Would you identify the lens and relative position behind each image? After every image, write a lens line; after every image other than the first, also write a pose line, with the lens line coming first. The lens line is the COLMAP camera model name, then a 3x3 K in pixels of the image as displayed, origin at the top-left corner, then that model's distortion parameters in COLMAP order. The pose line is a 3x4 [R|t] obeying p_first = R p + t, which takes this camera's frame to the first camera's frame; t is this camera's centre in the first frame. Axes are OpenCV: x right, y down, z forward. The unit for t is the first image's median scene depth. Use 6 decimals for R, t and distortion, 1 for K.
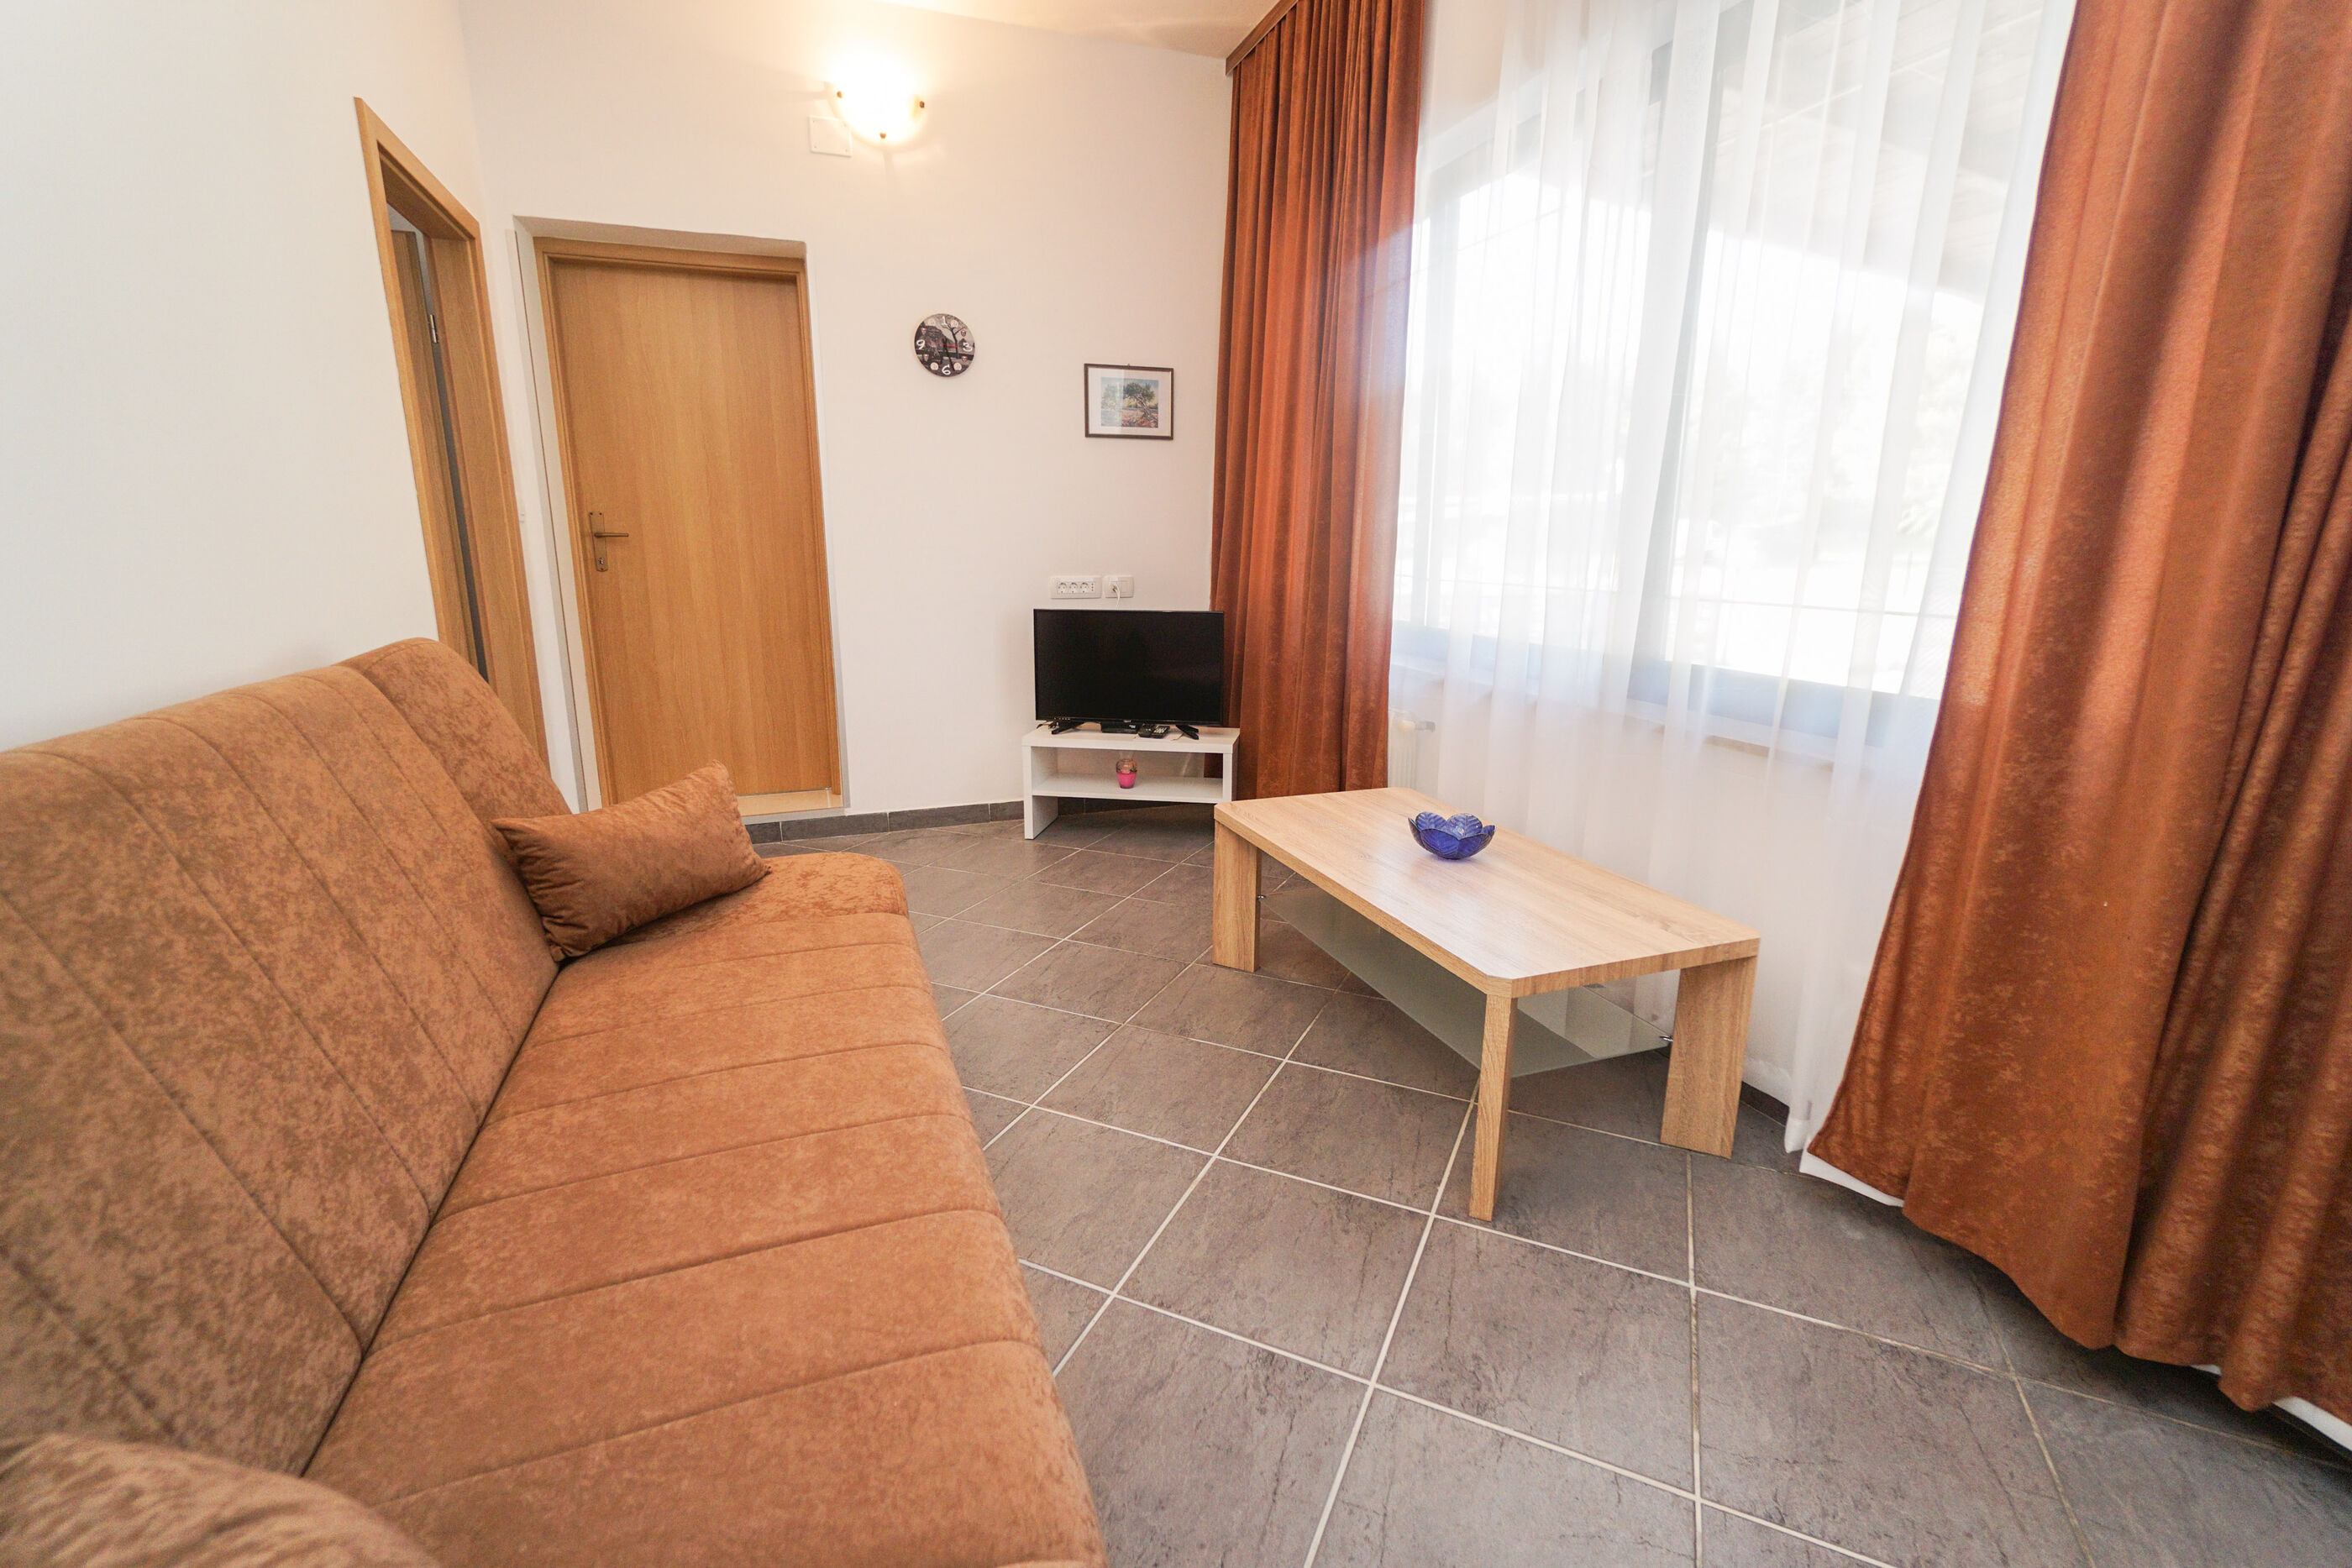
lens RADIAL K [[1046.2, 0, 1177.6], [0, 1046.2, 761.5], [0, 0, 1]] dist [-0.016443, 0.014195]
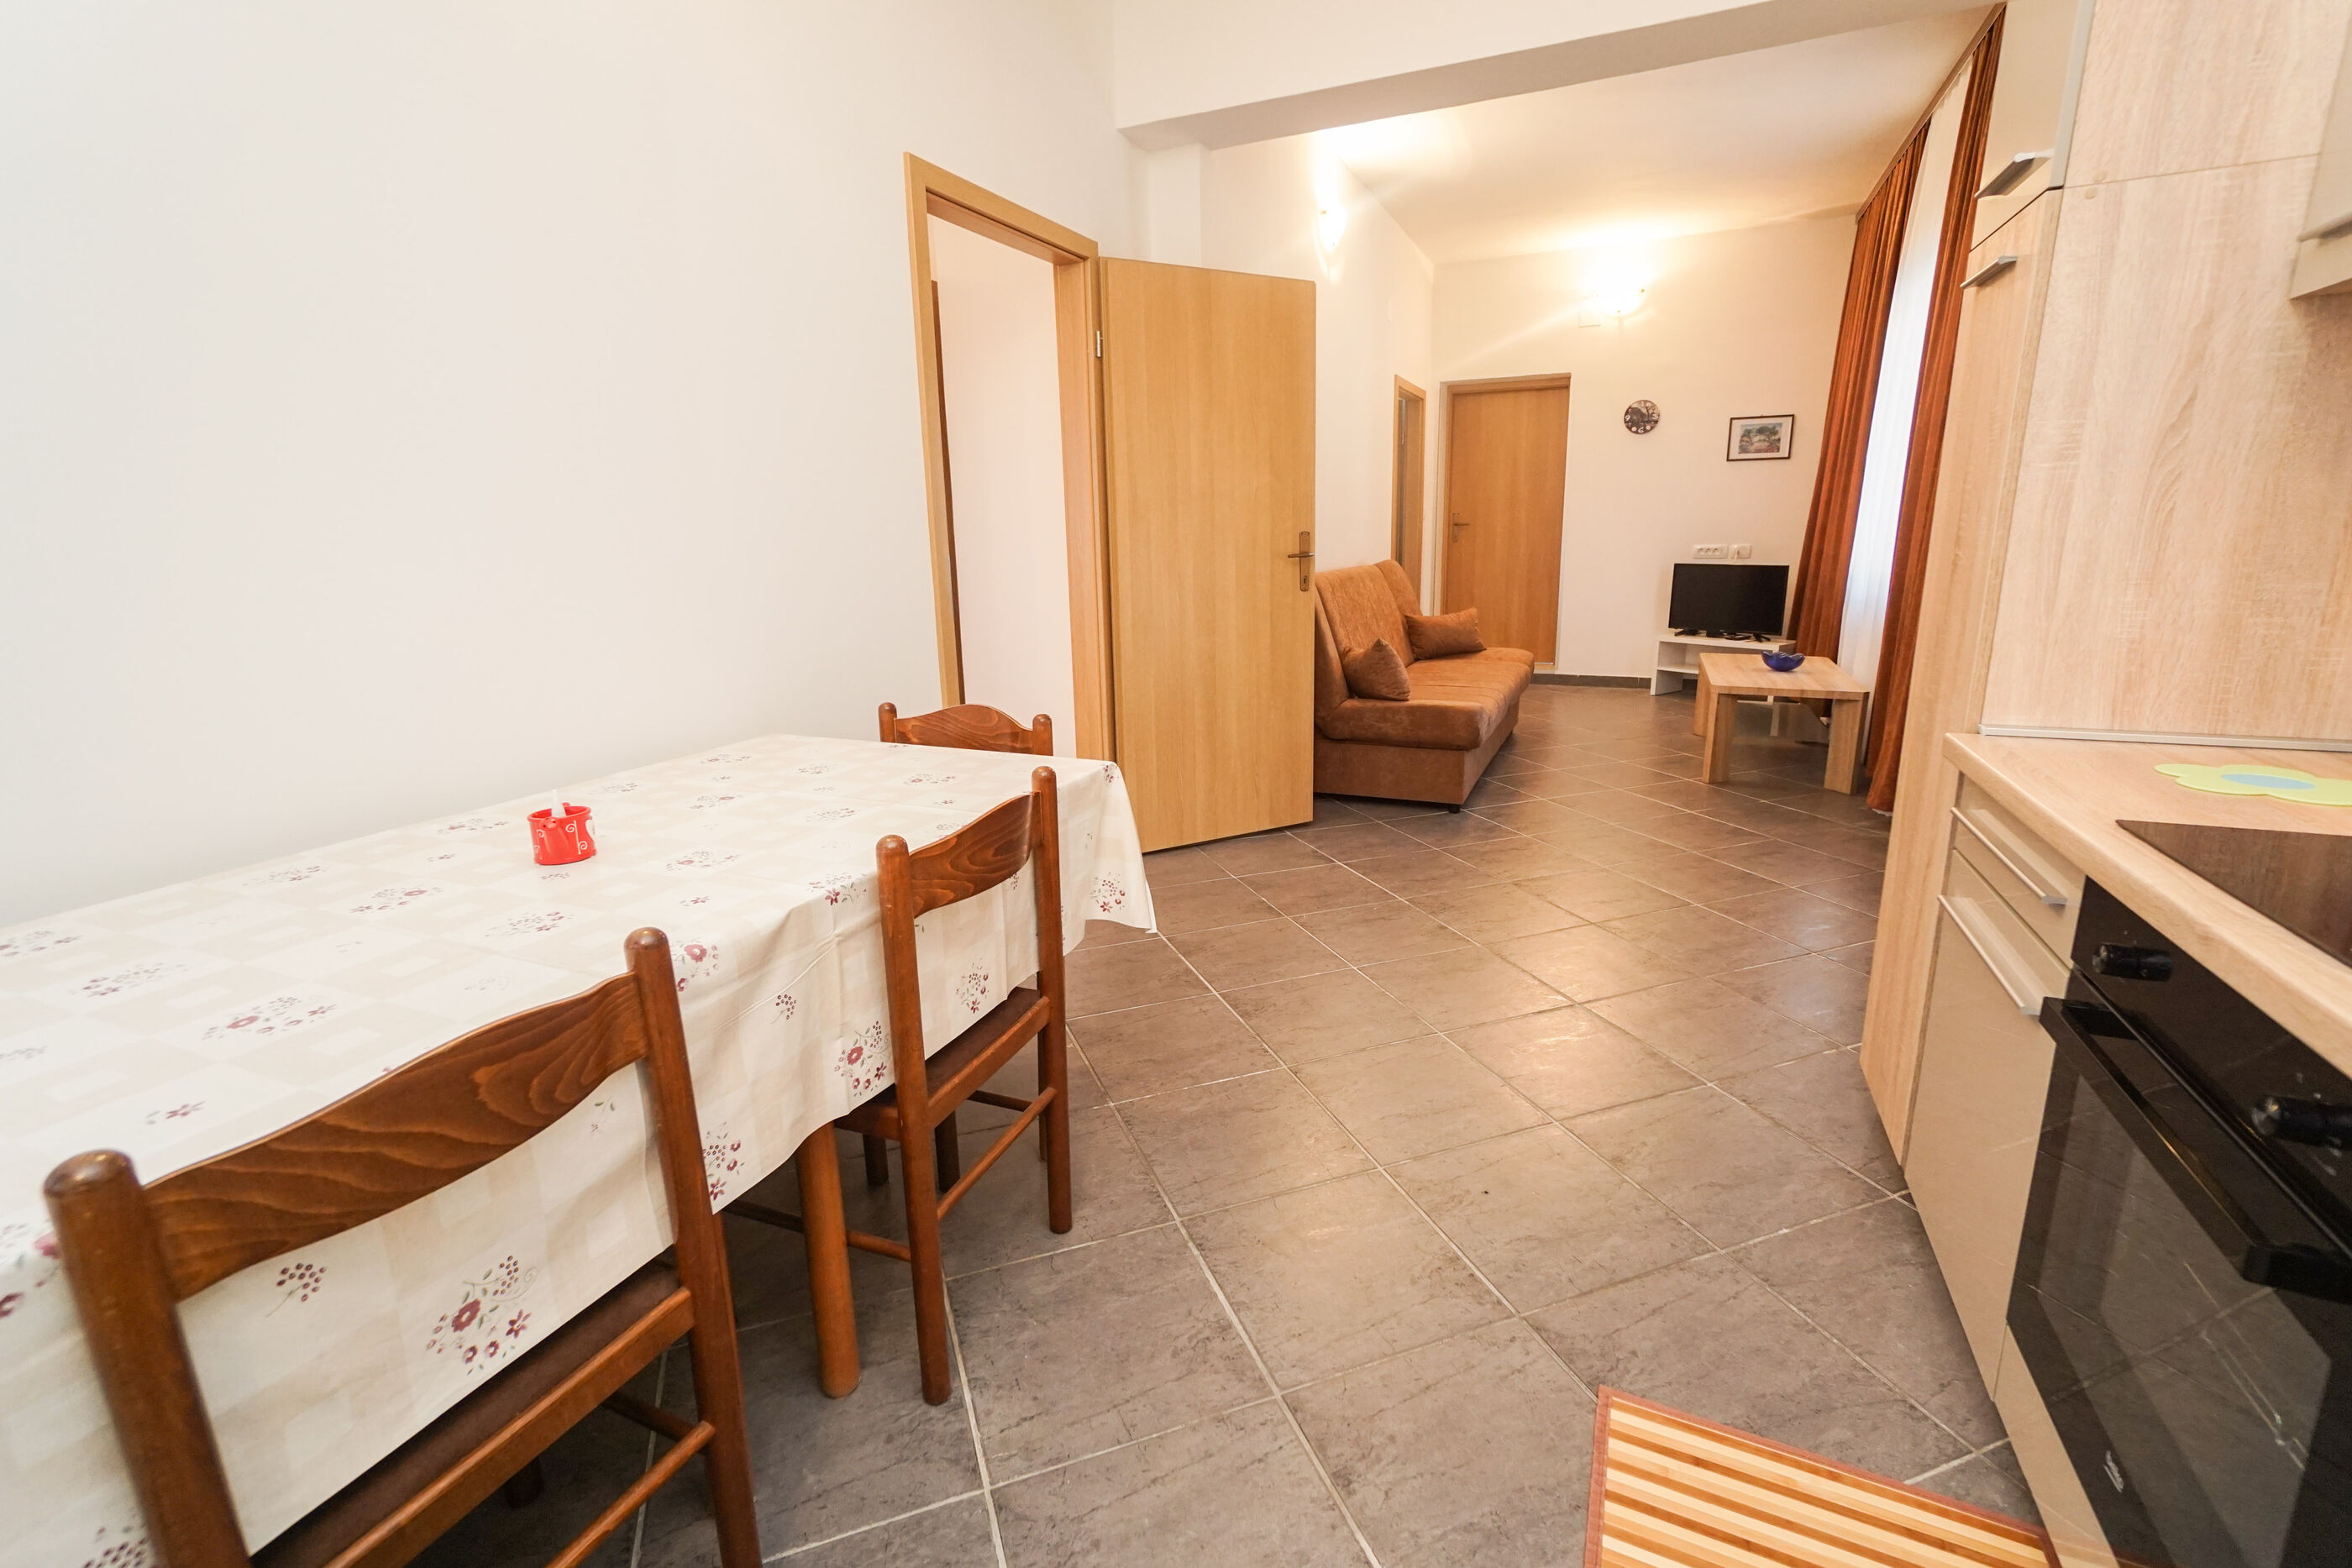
lens RADIAL K [[1051.5, 0, 1179.6], [0, 1051.5, 758.3], [0, 0, 1]] dist [-0.015026, 0.015568]
pose [[0.716716, 0.136474, -0.683880, 1.007601], [-0.127223, 0.989795, 0.064191, 0.332581], [0.685662, 0.040999, 0.726765, -1.624845]]
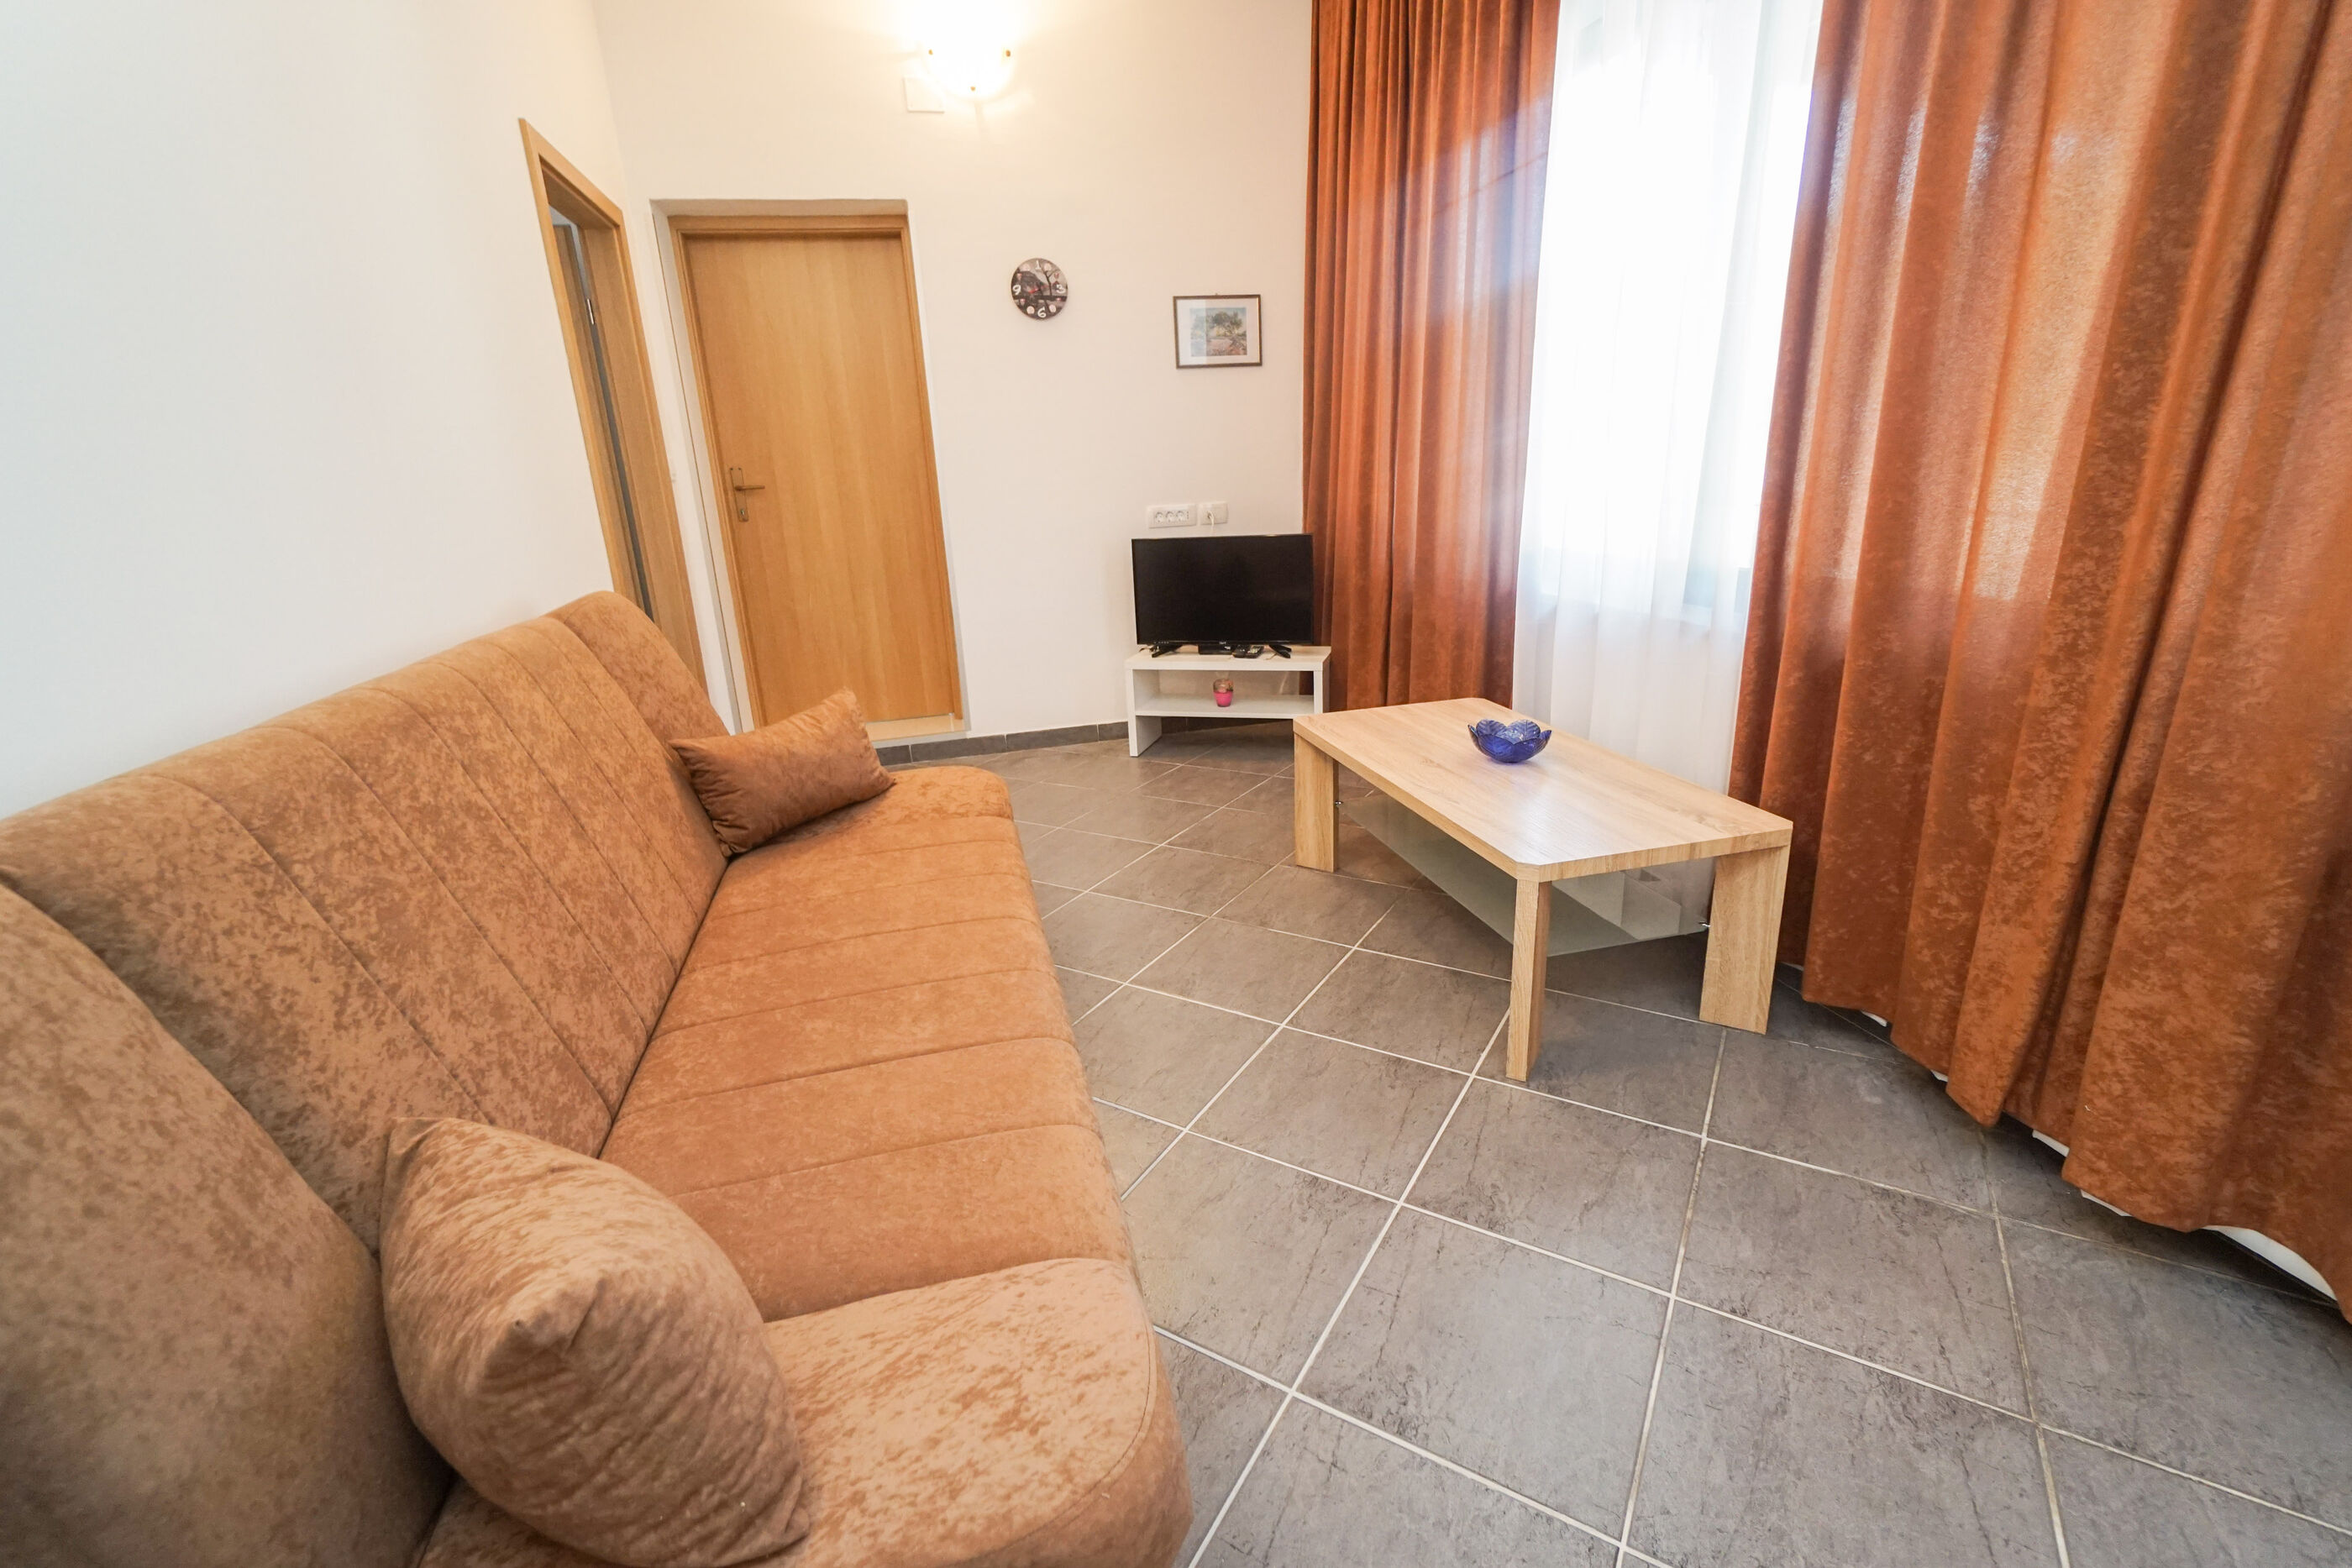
lens RADIAL K [[1046.2, 0, 1177.6], [0, 1046.2, 761.5], [0, 0, 1]] dist [-0.016443, 0.014195]
pose [[0.992481, -0.017689, -0.121115, 0.064105], [0.026544, 0.997059, 0.071894, 0.007466], [0.119487, -0.074569, 0.990031, -0.112619]]
